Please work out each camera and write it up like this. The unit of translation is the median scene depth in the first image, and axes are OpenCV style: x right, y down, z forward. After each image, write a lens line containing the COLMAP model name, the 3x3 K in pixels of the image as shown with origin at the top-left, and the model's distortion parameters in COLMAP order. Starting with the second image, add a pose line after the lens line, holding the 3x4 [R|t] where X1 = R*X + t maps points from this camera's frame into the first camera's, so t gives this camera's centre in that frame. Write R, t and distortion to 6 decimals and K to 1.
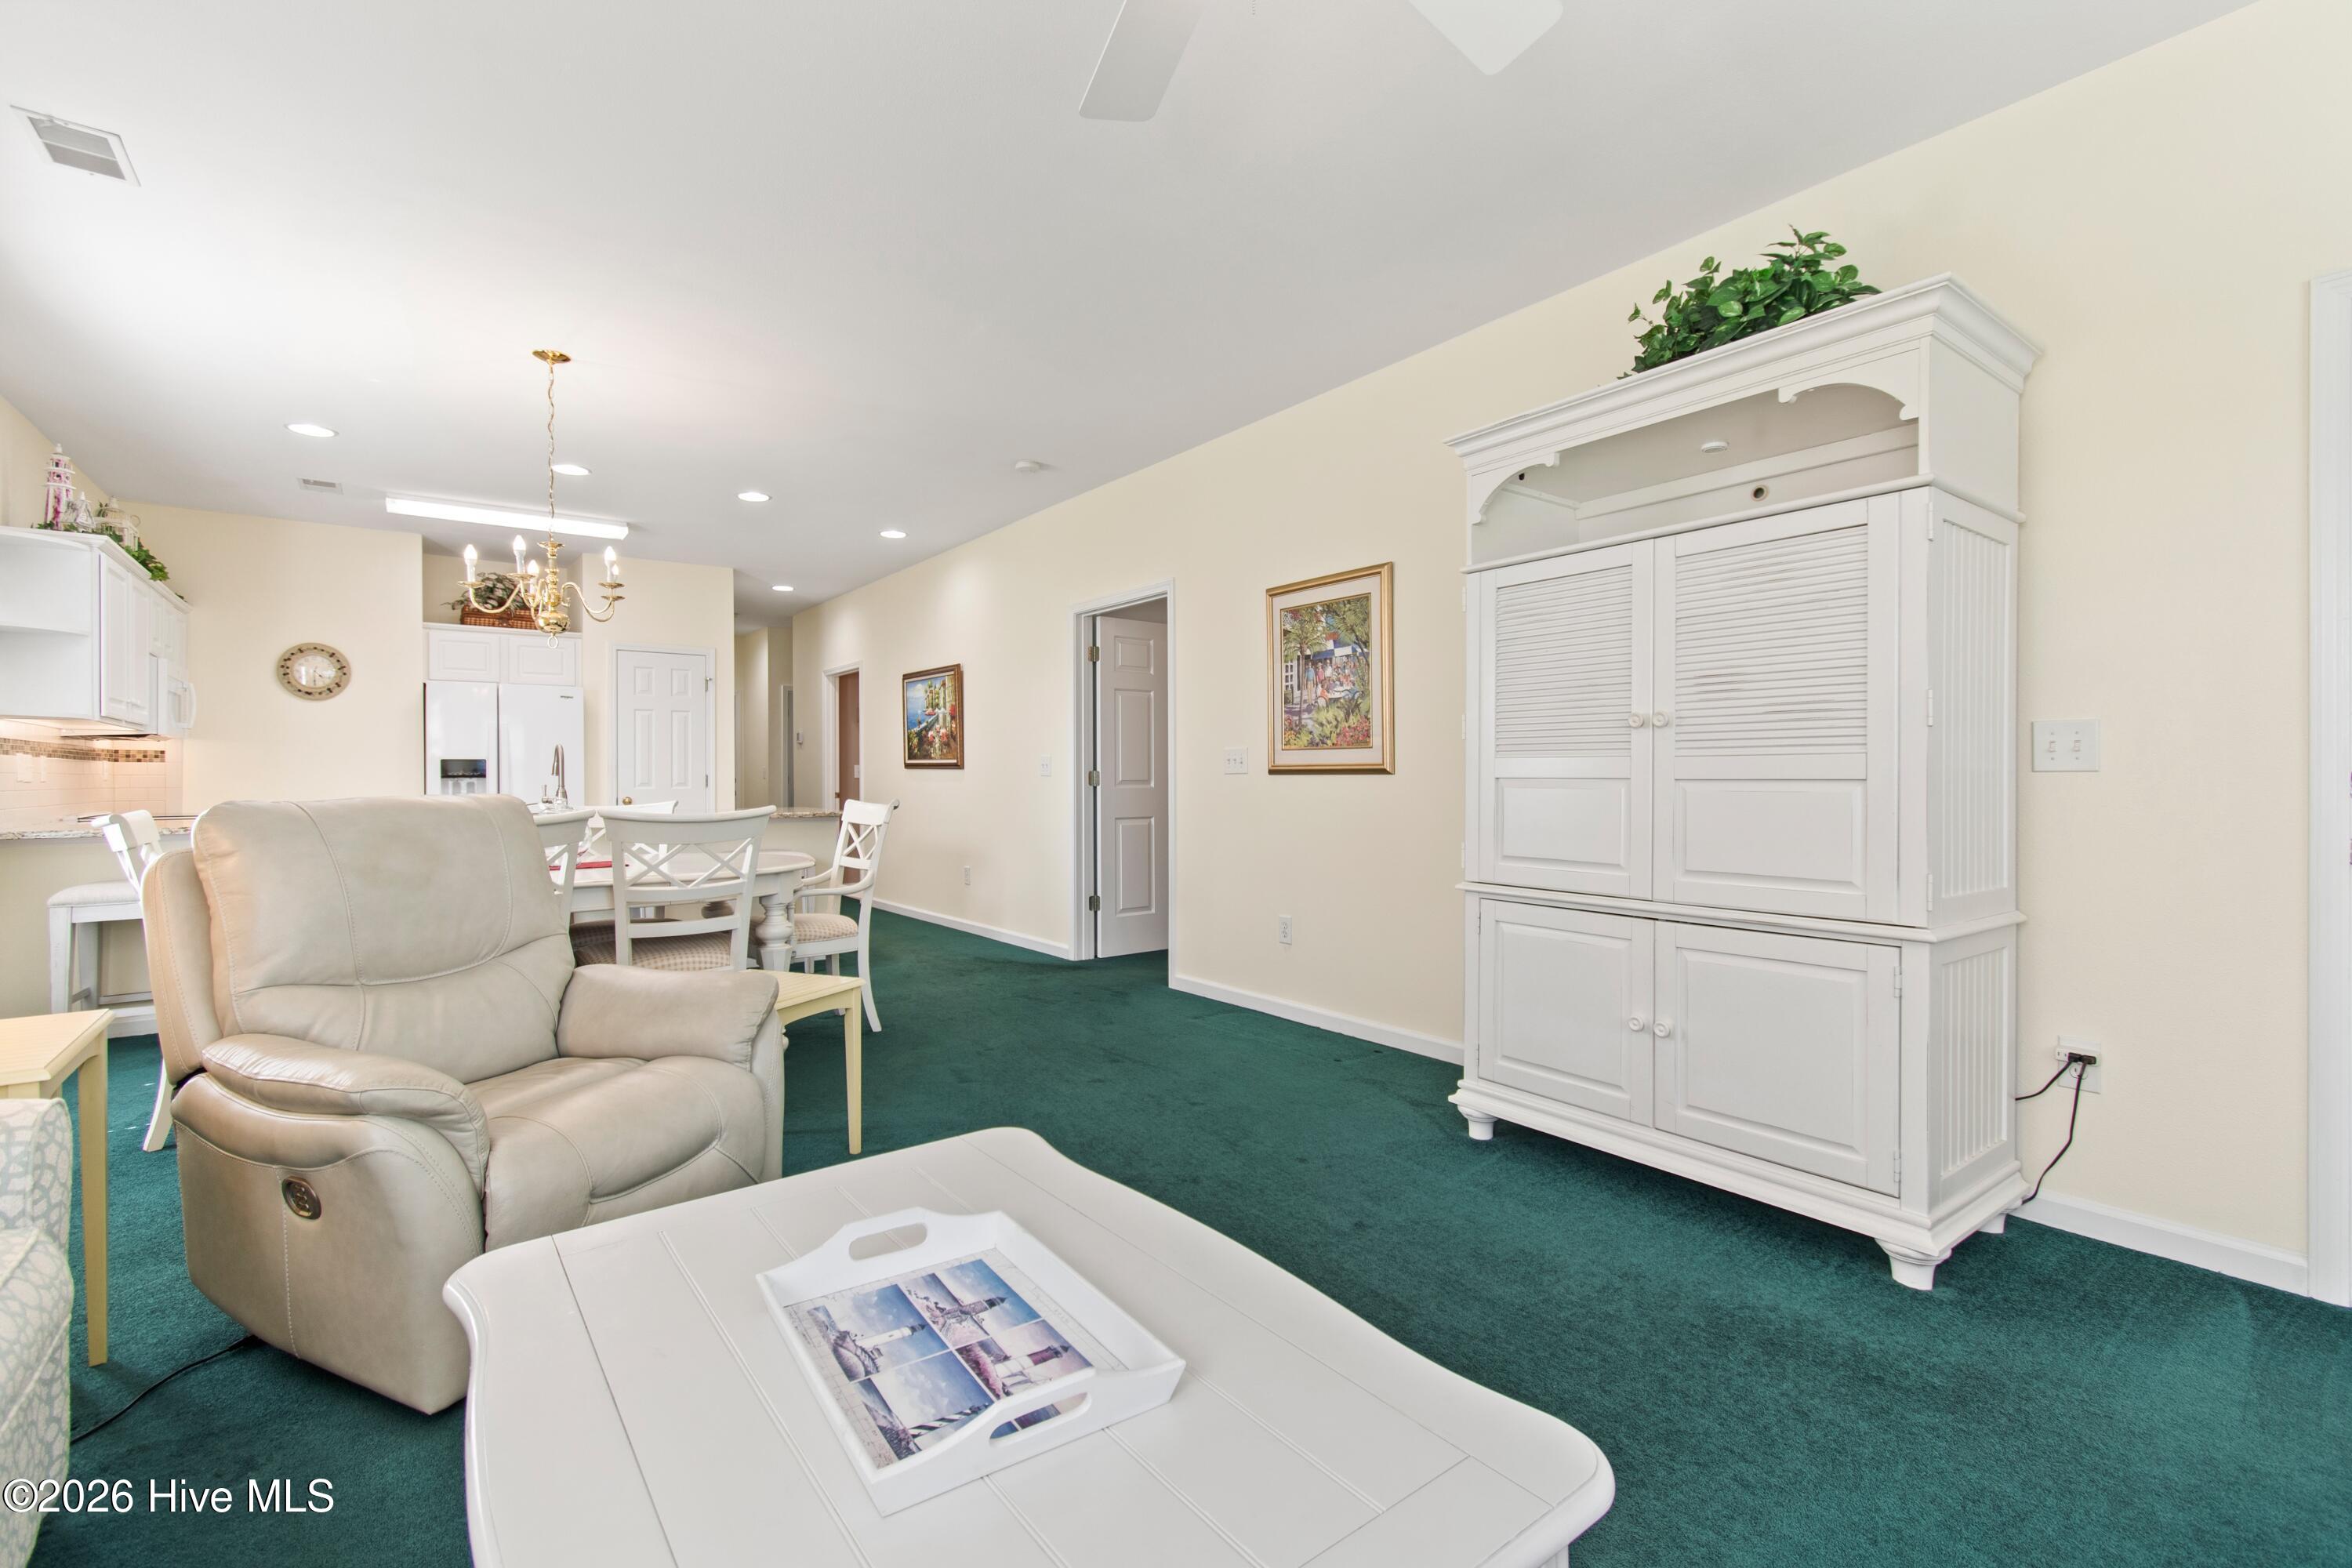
lens RADIAL K [[1041.4, 0, 1188.1], [0, 1041.4, 783.0], [0, 0, 1]] dist [0.006805, -0.000621]
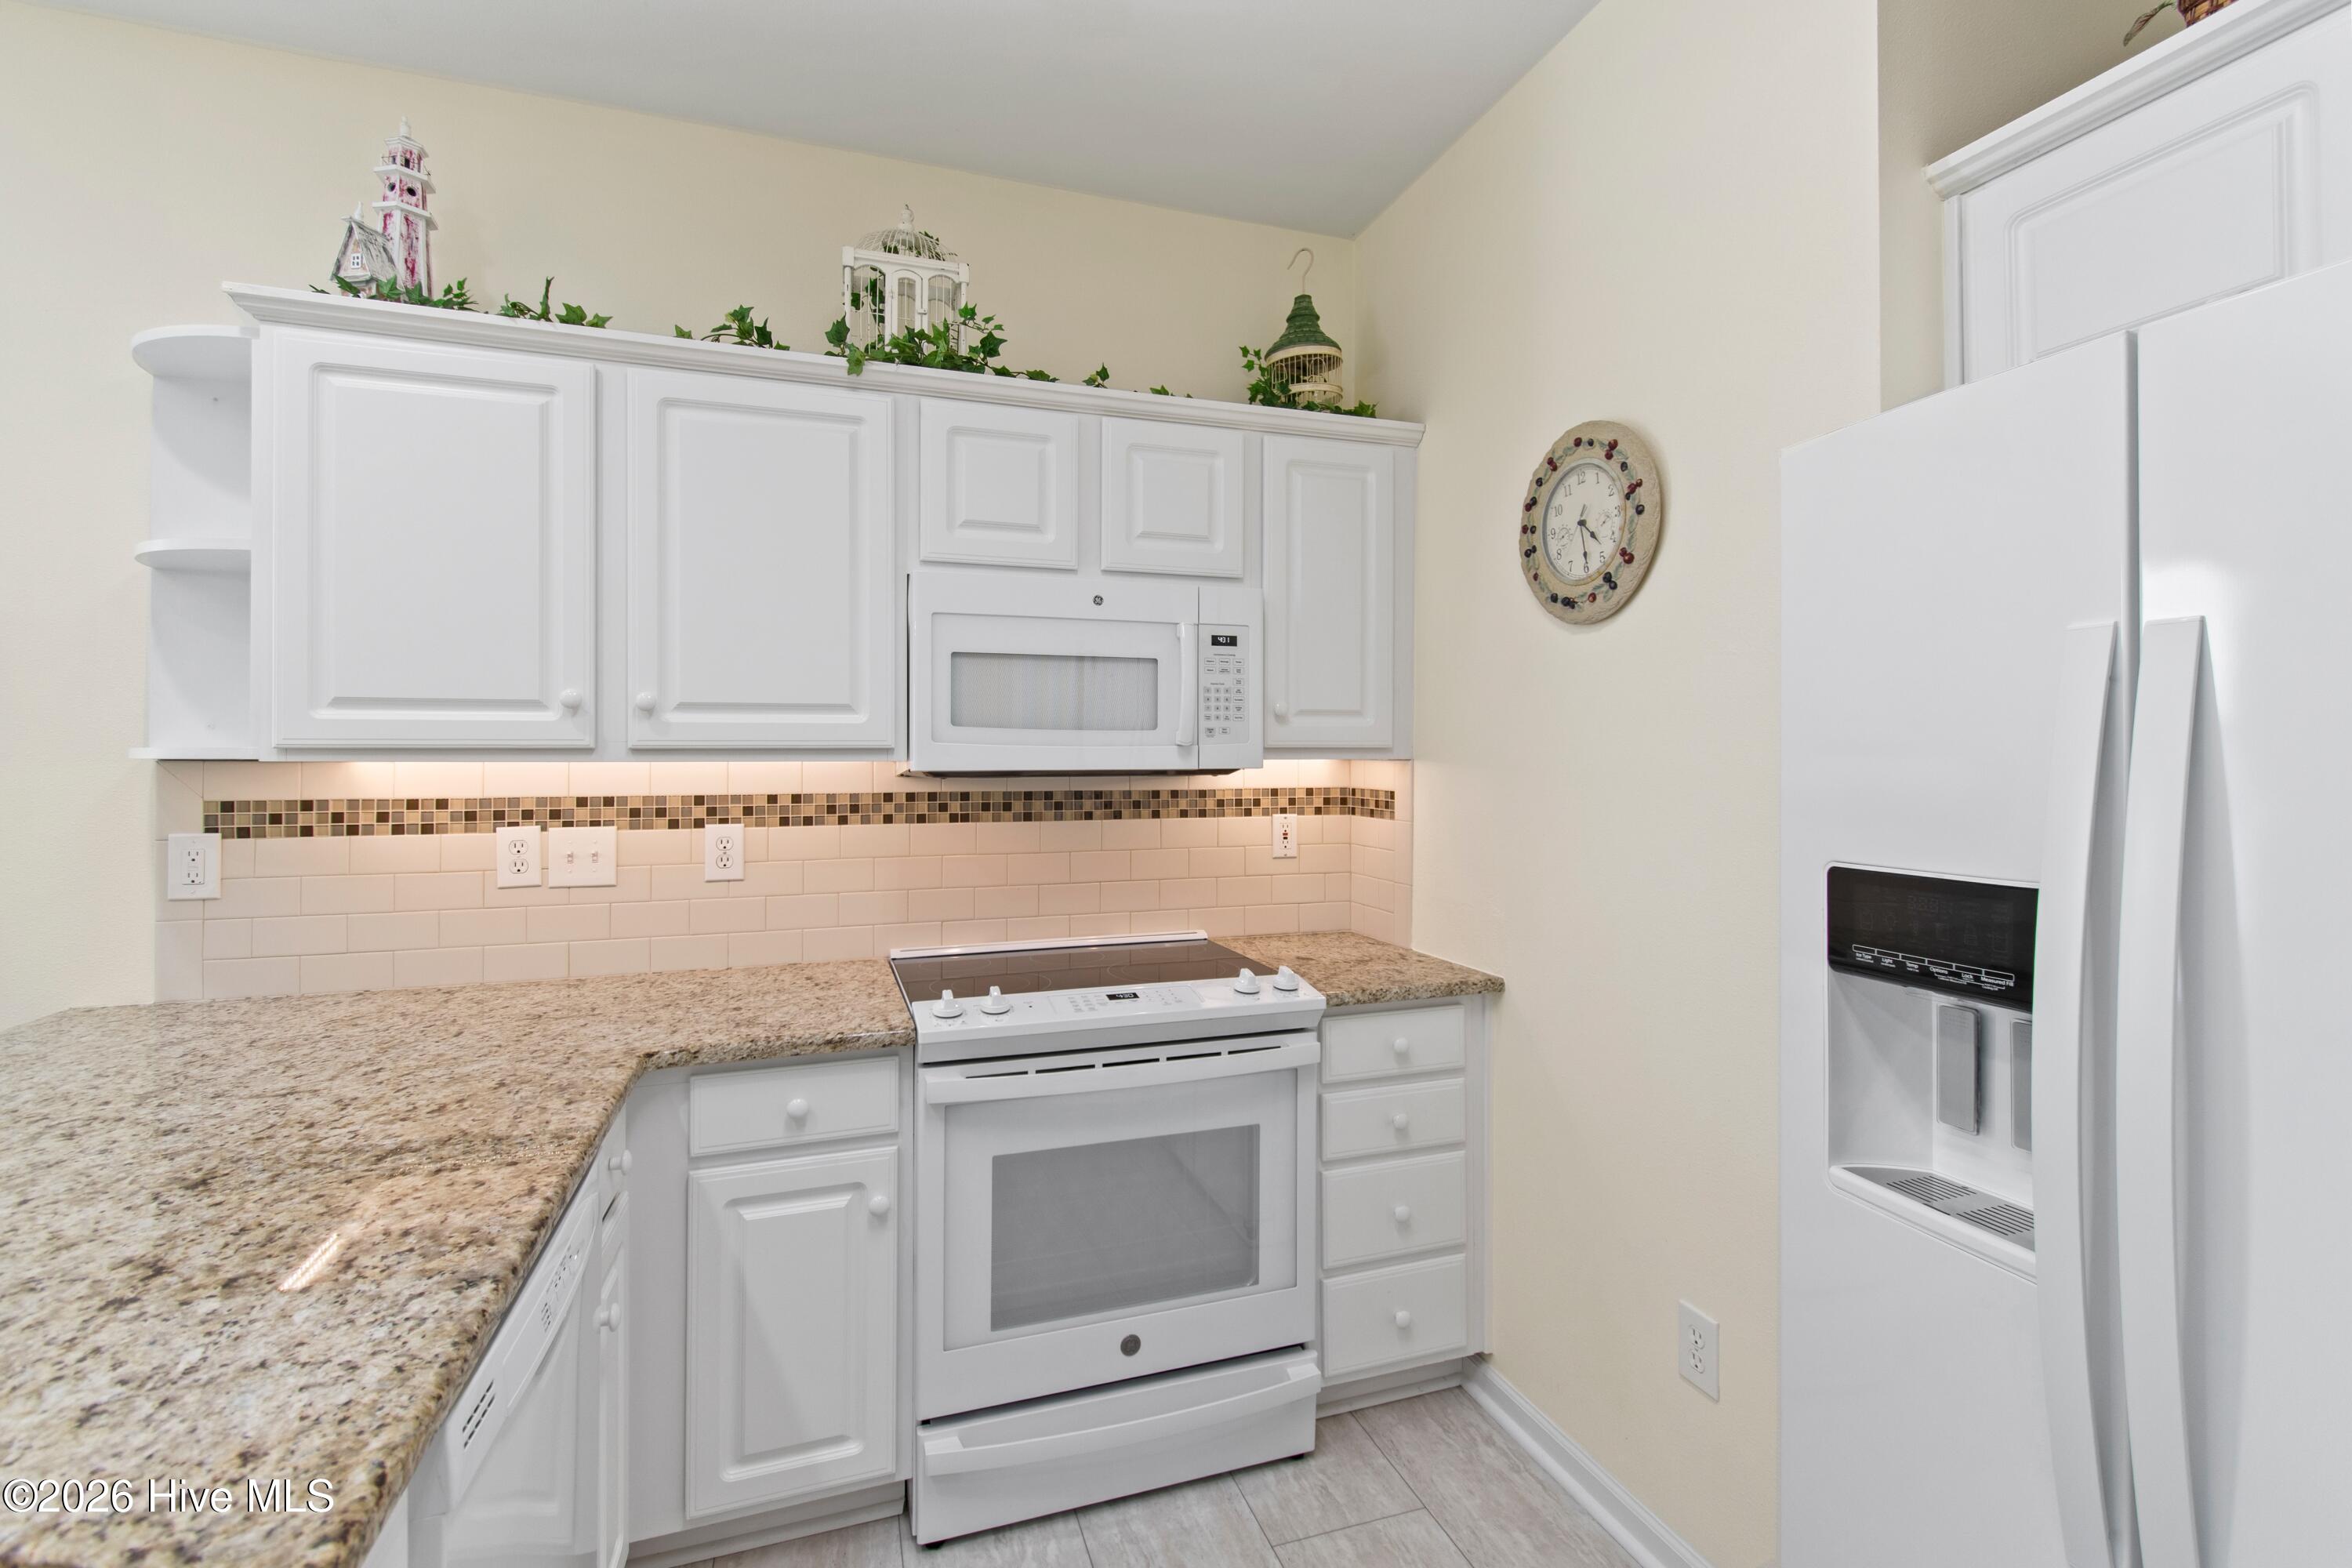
lens RADIAL K [[1041.4, 0, 1181.0], [0, 1041.4, 759.1], [0, 0, 1]] dist [0.006805, -0.000621]
pose [[-0.309497, 0.008099, -0.950866, -0.533504], [-0.004321, 0.999941, 0.009924, -0.044782], [0.950891, 0.007180, -0.309444, 0.996592]]
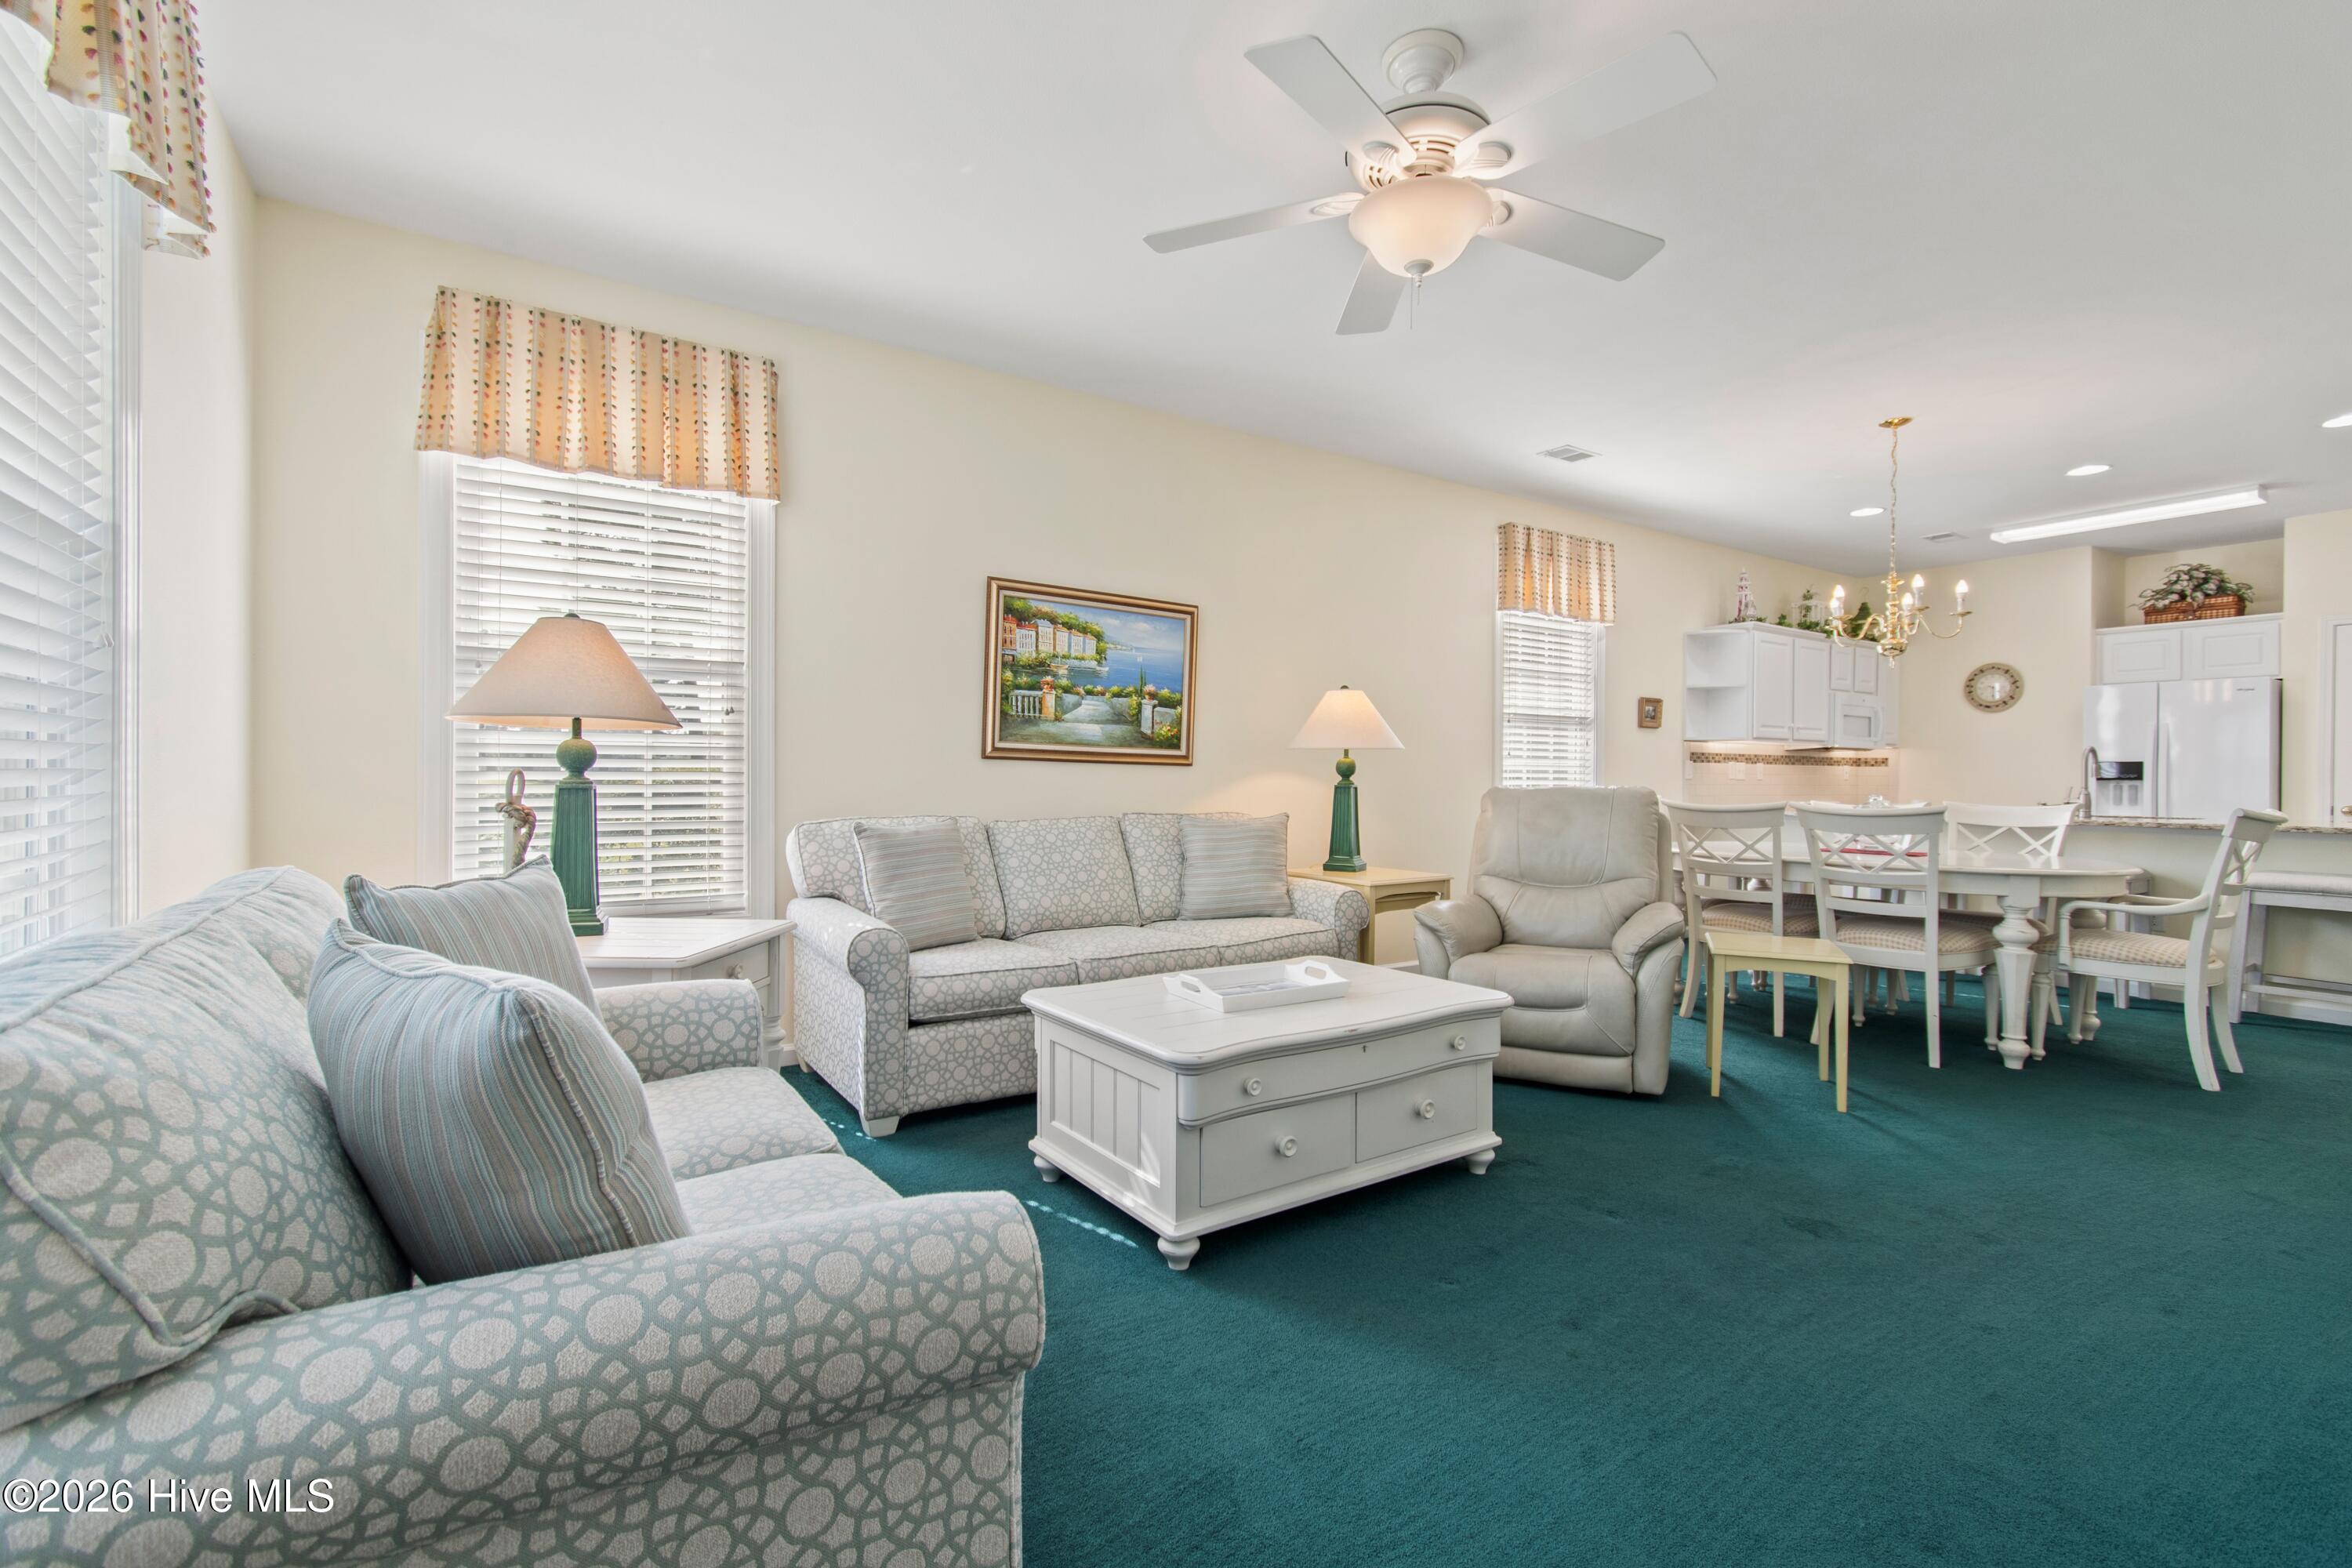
lens RADIAL K [[1041.4, 0, 1174.5], [0, 1041.4, 788.7], [0, 0, 1]] dist [0.006805, -0.000621]
pose [[-0.055227, 0.015364, -0.998356, 0.386956], [-0.013382, 0.999780, 0.016126, -0.000536], [0.998384, 0.014250, -0.055010, 0.156256]]
